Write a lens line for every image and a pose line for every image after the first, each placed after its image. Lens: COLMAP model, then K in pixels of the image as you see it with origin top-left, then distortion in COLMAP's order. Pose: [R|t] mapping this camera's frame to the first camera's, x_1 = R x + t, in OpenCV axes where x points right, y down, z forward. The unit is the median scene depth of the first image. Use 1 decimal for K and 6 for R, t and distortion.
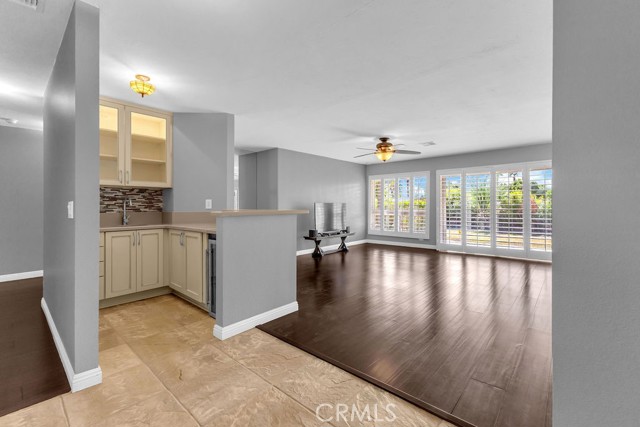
lens RADIAL K [[274.8, 0, 320.3], [0, 274.8, 207.1], [0, 0, 1]] dist [0.000390, -0.000120]
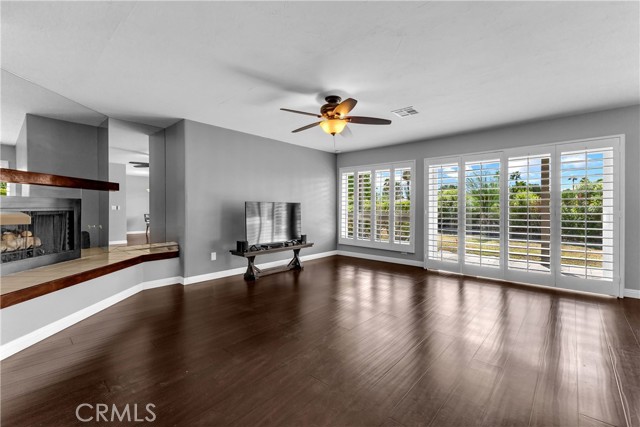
lens RADIAL K [[274.8, 0, 320.3], [0, 274.8, 207.1], [0, 0, 1]] dist [0.000390, -0.000120]
pose [[0.999972, 0.007432, -0.000485, 0.168384], [-0.007434, 0.999964, -0.004011, -0.000674], [0.000455, 0.004015, 0.999992, 0.310851]]
